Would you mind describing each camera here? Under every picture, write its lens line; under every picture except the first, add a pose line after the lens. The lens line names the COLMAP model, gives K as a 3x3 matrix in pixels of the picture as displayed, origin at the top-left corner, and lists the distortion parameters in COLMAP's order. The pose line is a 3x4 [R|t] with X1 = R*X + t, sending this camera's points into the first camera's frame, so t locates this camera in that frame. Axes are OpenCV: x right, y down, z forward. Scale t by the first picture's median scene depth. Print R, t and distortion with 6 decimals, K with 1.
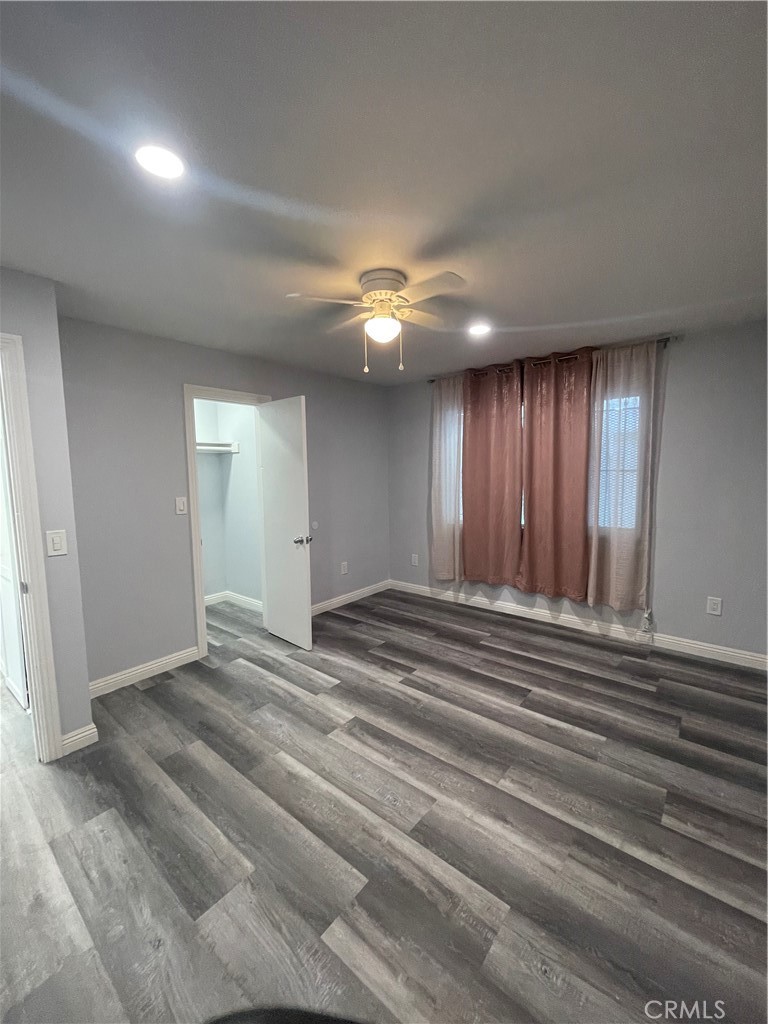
lens RADIAL K [[414.3, 0, 383.2], [0, 414.3, 511.5], [0, 0, 1]] dist [0.002968, 0.001195]
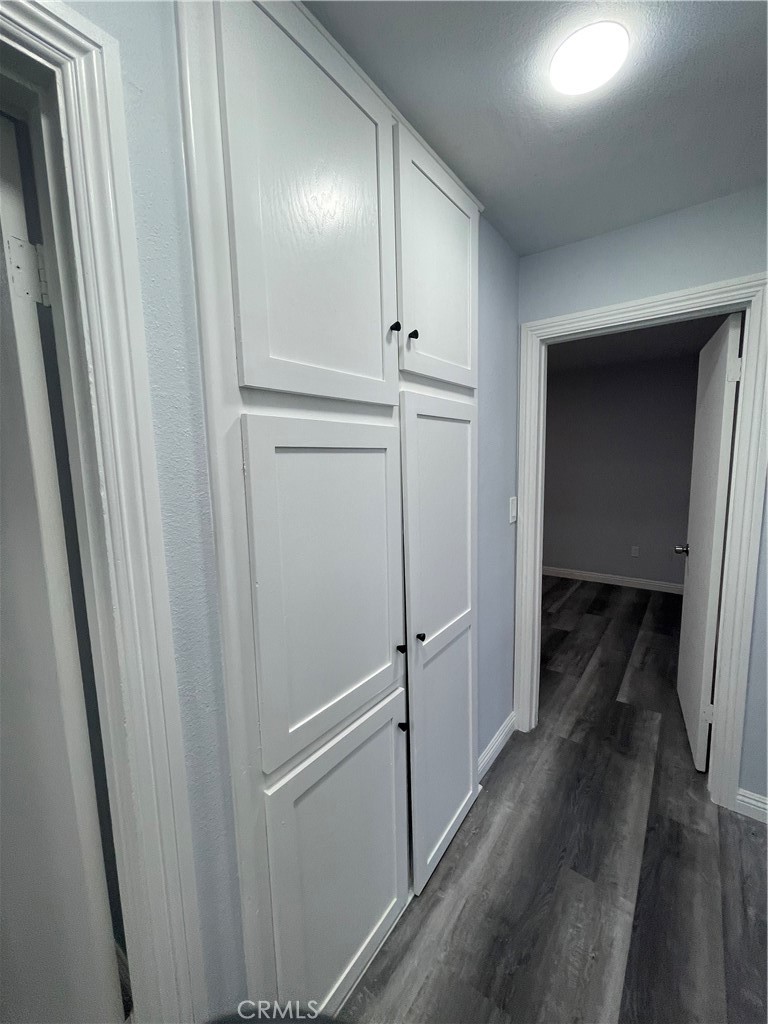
lens RADIAL K [[414.3, 0, 384.3], [0, 414.3, 510.6], [0, 0, 1]] dist [0.002968, 0.001195]
pose [[-0.041971, -0.111881, 0.992835, -2.698460], [0.119525, 0.986012, 0.116165, -0.165368], [-0.991944, 0.123544, -0.028011, 2.008726]]
